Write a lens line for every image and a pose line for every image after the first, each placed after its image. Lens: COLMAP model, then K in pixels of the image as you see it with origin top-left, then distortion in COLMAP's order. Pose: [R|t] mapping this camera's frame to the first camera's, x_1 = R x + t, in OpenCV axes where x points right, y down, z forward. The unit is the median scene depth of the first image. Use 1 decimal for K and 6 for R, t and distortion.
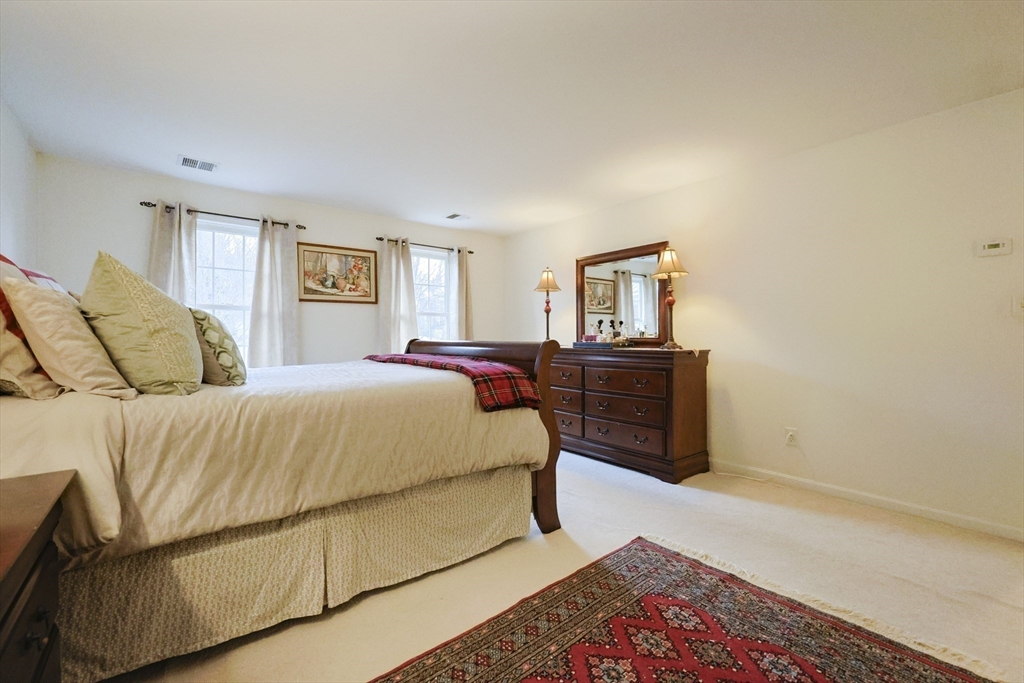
lens RADIAL K [[439.3, 0, 507.8], [0, 439.3, 341.2], [0, 0, 1]] dist [-0.004717, 0.000029]
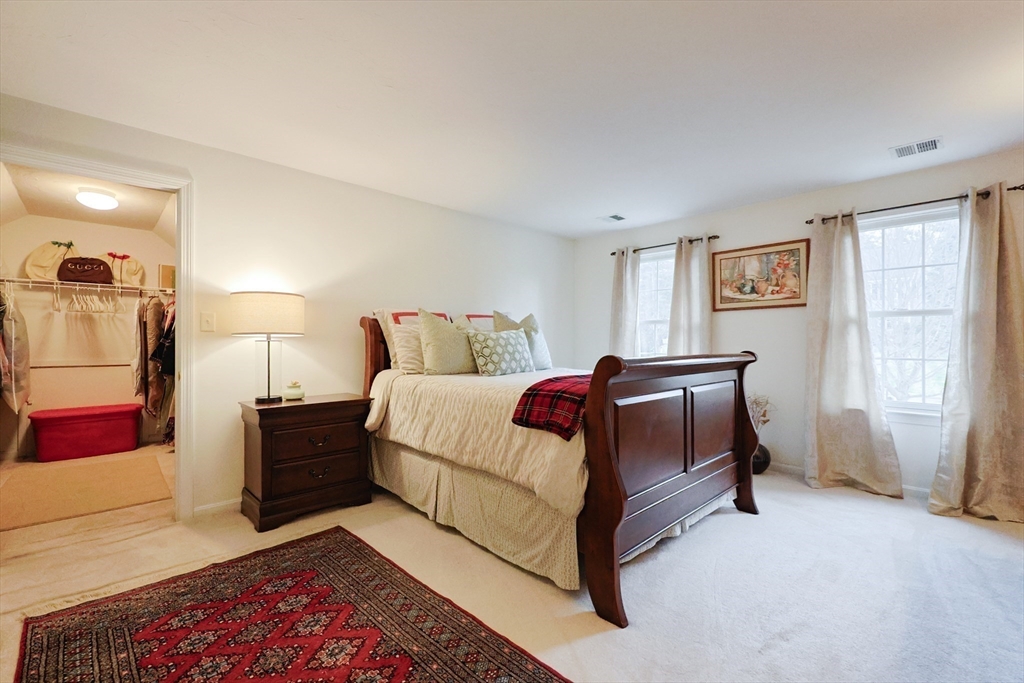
lens RADIAL K [[439.3, 0, 516.2], [0, 439.3, 341.0], [0, 0, 1]] dist [-0.004717, 0.000029]
pose [[0.084739, -0.001703, -0.996402, 0.464670], [-0.013503, 0.999905, -0.002857, -0.014353], [0.996312, 0.013696, 0.084708, 0.447509]]
